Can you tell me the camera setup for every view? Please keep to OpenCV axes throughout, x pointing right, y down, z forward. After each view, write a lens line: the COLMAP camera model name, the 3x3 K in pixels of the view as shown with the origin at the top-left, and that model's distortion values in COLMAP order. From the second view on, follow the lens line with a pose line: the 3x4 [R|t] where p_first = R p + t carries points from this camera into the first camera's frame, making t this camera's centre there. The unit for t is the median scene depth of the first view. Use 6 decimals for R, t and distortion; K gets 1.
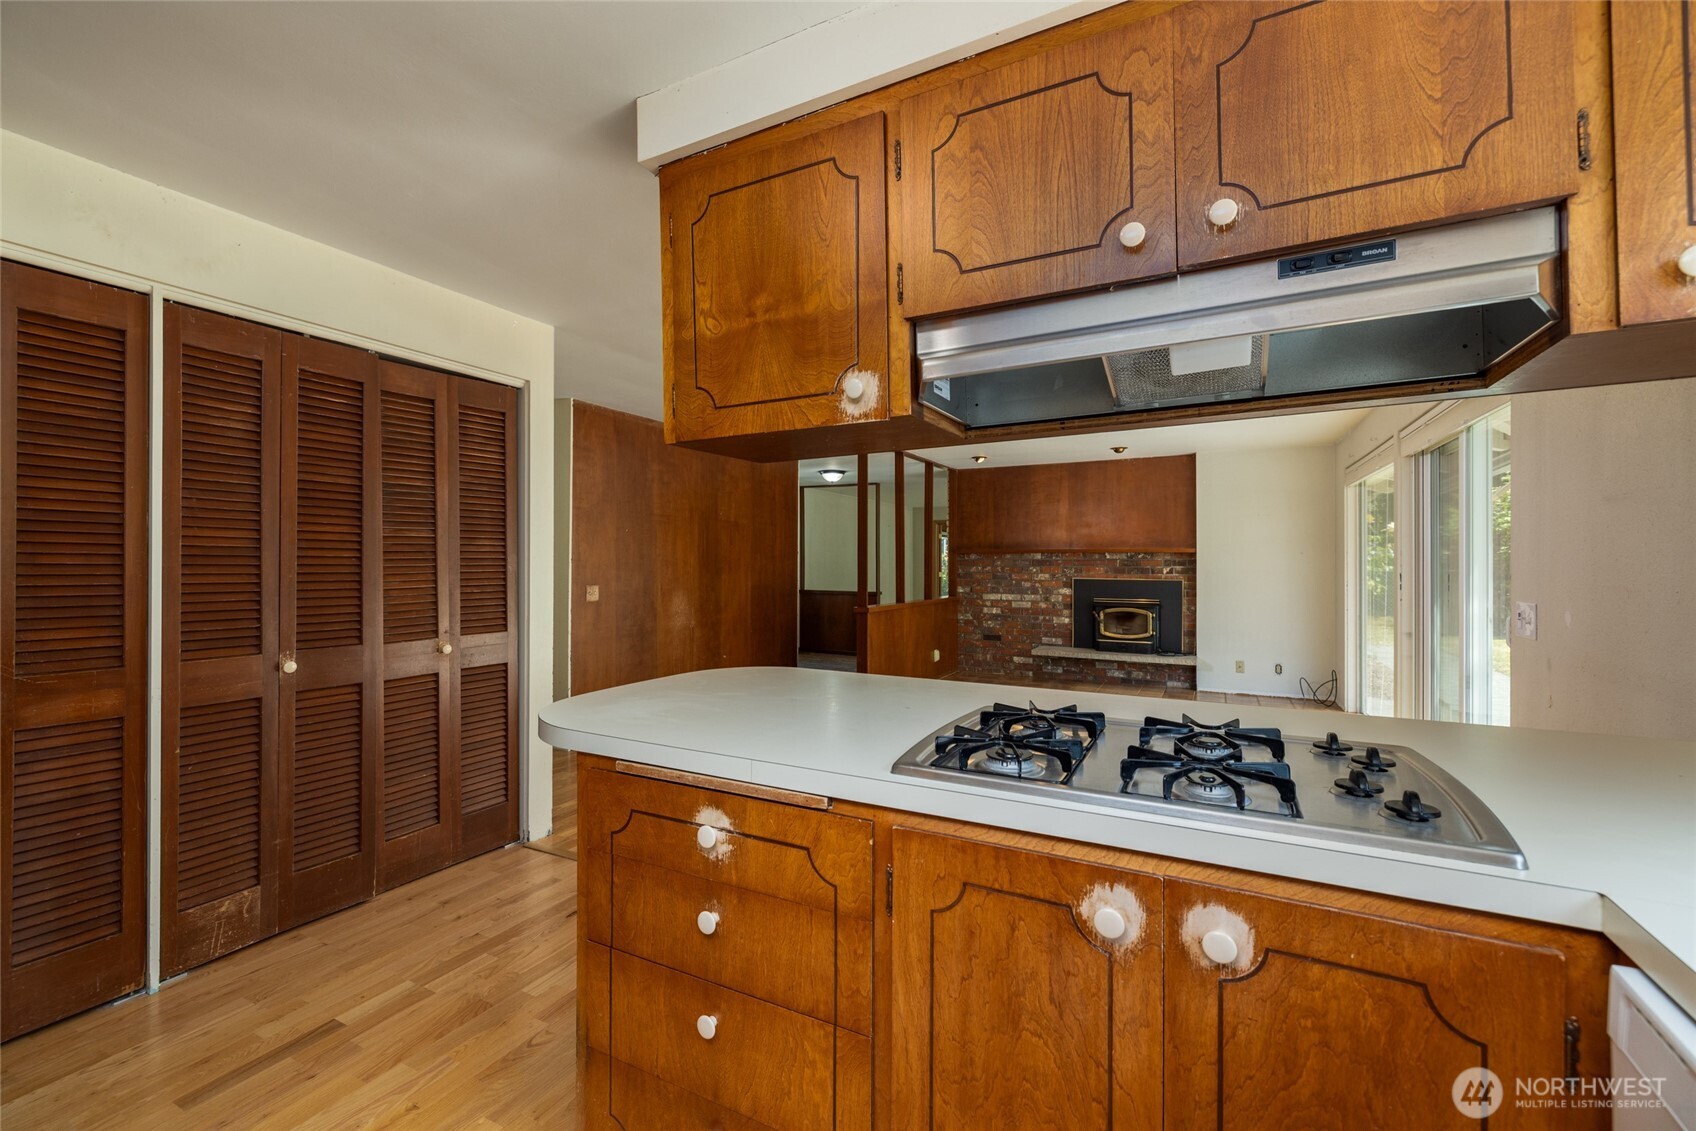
lens RADIAL K [[712.6, 0, 841.7], [0, 712.6, 560.6], [0, 0, 1]] dist [0.001475, 0.001118]
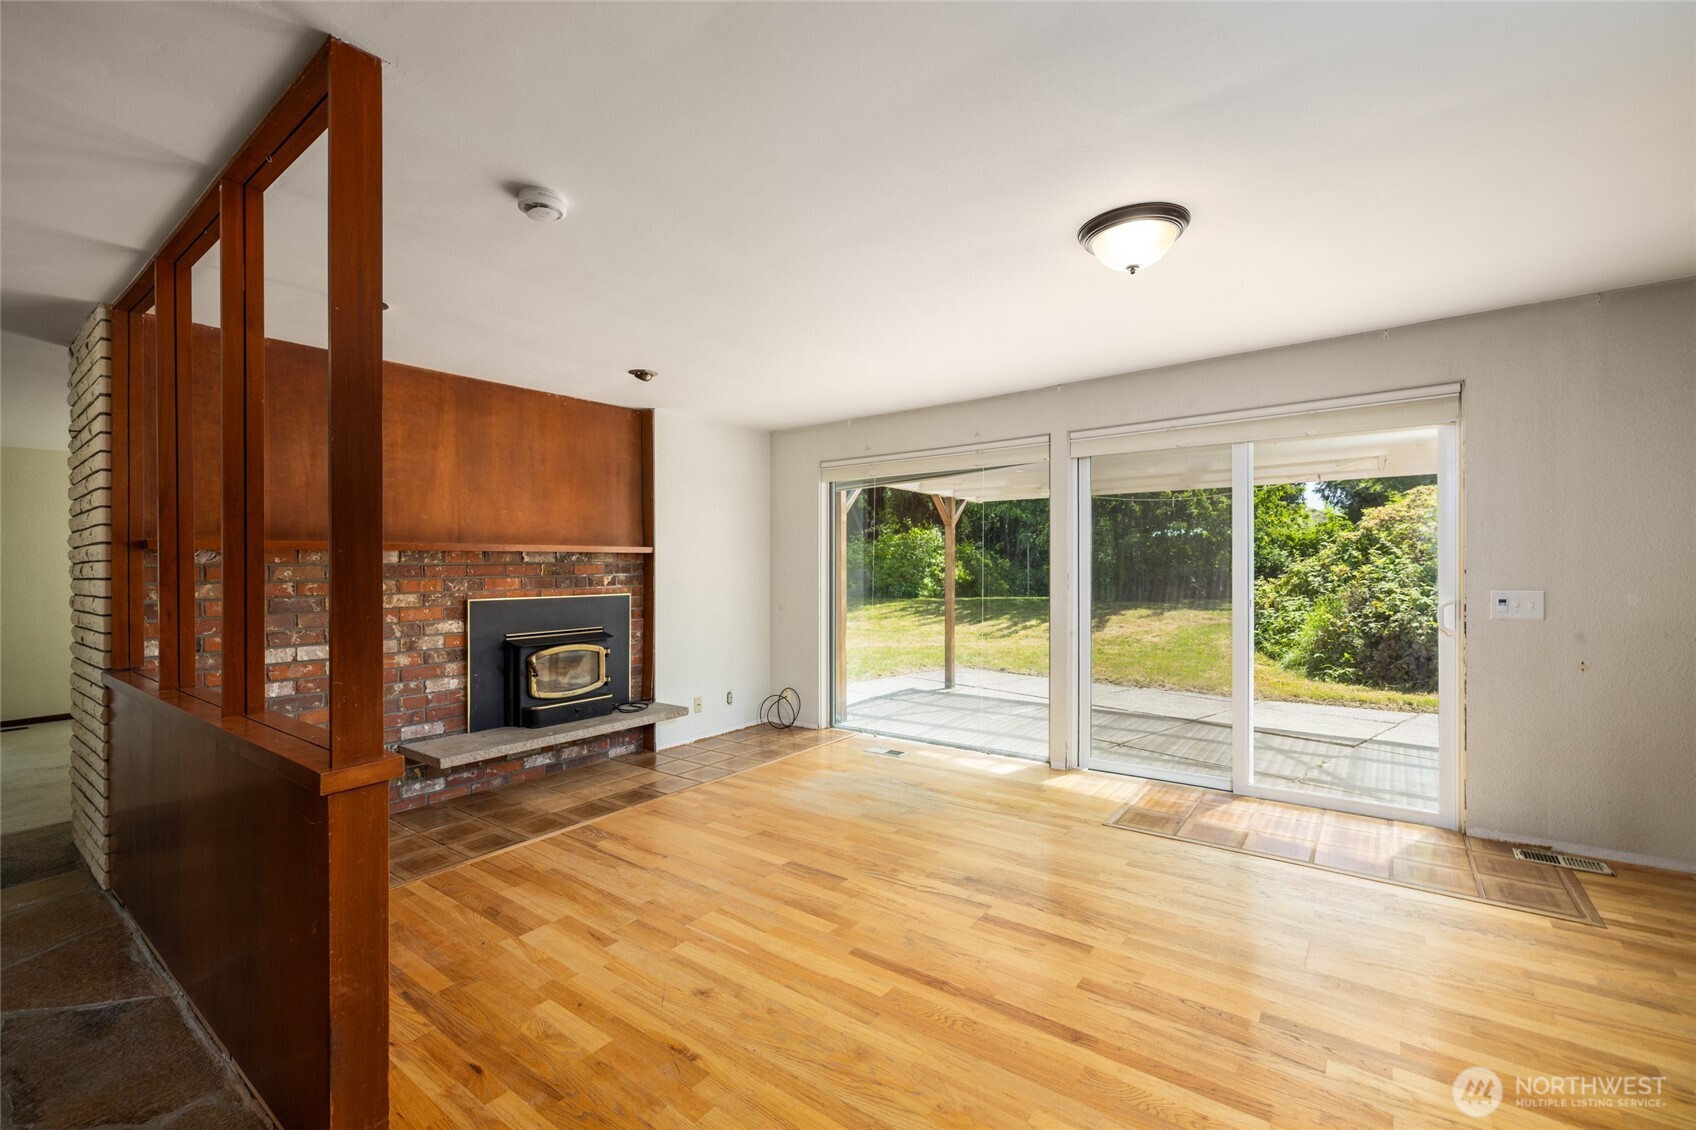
lens RADIAL K [[712.6, 0, 841.7], [0, 712.6, 560.1], [0, 0, 1]] dist [0.001475, 0.001118]
pose [[0.164780, 0.002912, 0.986326, -0.140900], [0.010391, 0.999935, -0.004689, 0.000933], [-0.986276, 0.011021, 0.164739, 0.635272]]
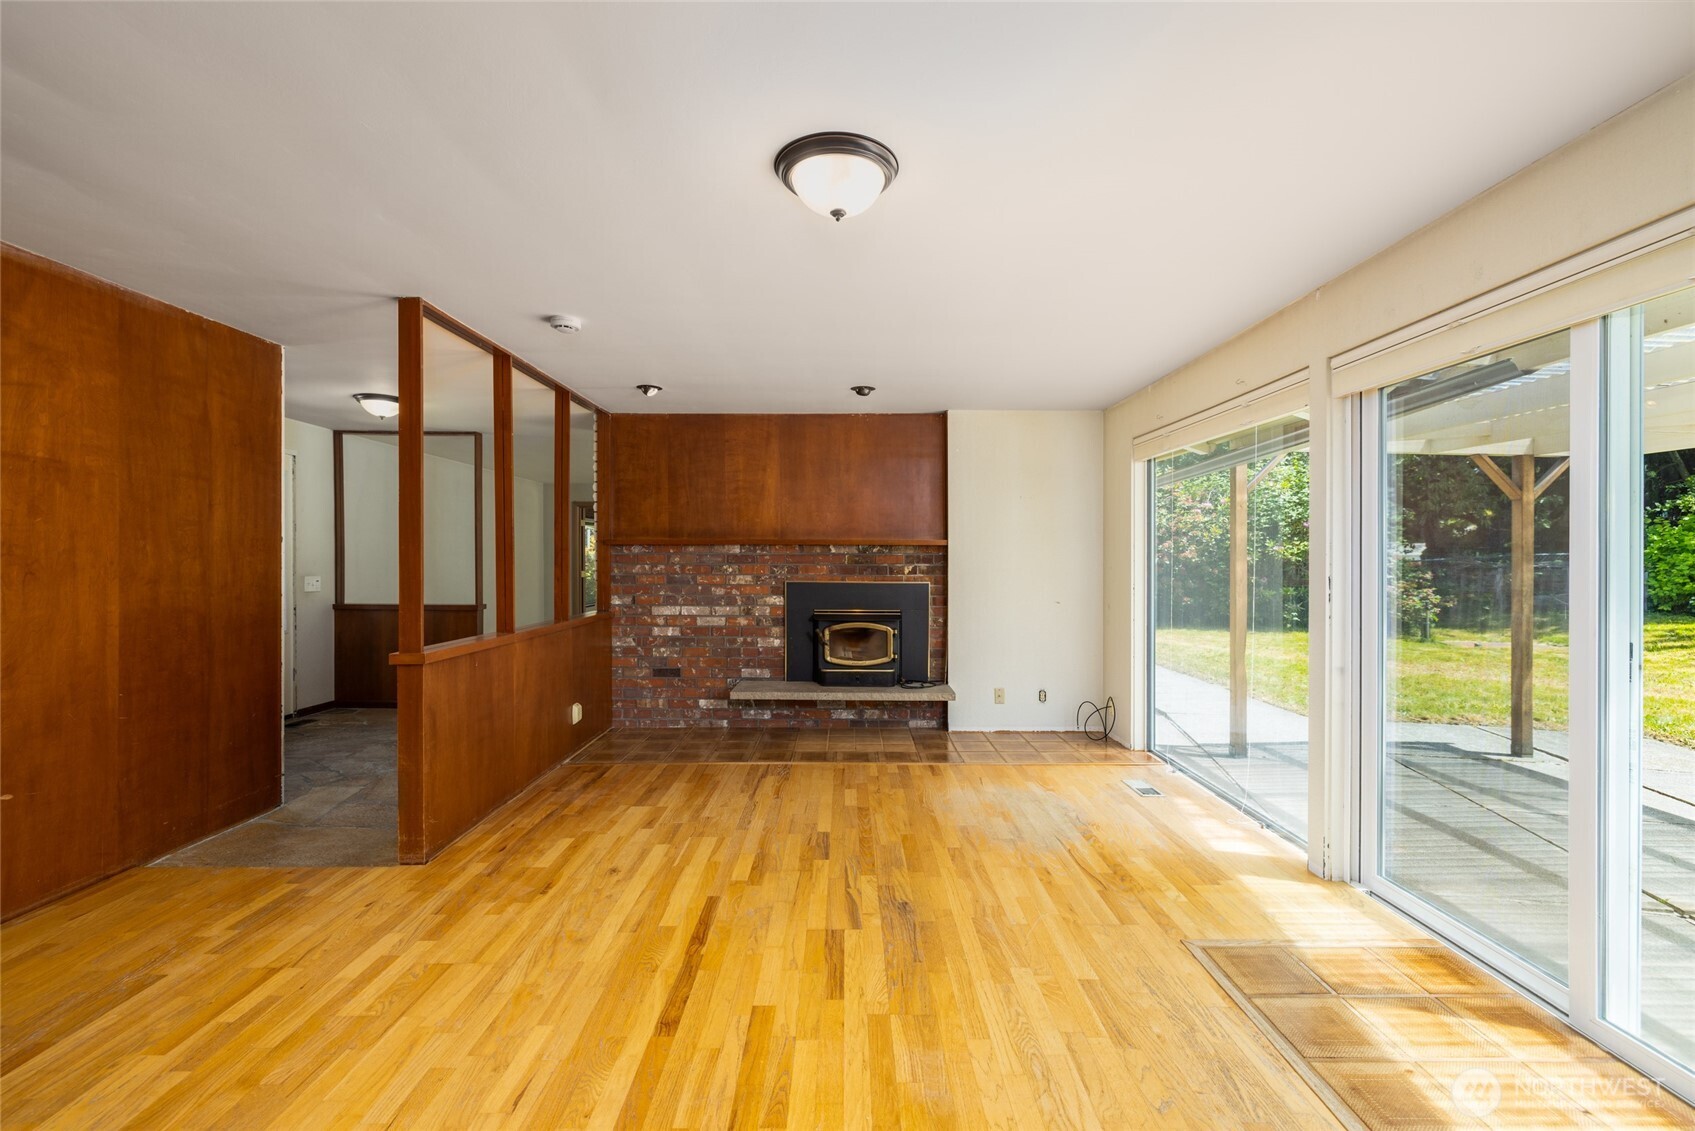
lens RADIAL K [[721.2, 0, 849.8], [0, 721.2, 560.2], [0, 0, 1]] dist [0.002261, 0.000164]
pose [[0.882913, -0.001346, 0.469535, 0.050039], [-0.001572, 0.999982, 0.005822, 0.000061], [-0.469534, -0.005878, 0.882895, 0.347662]]
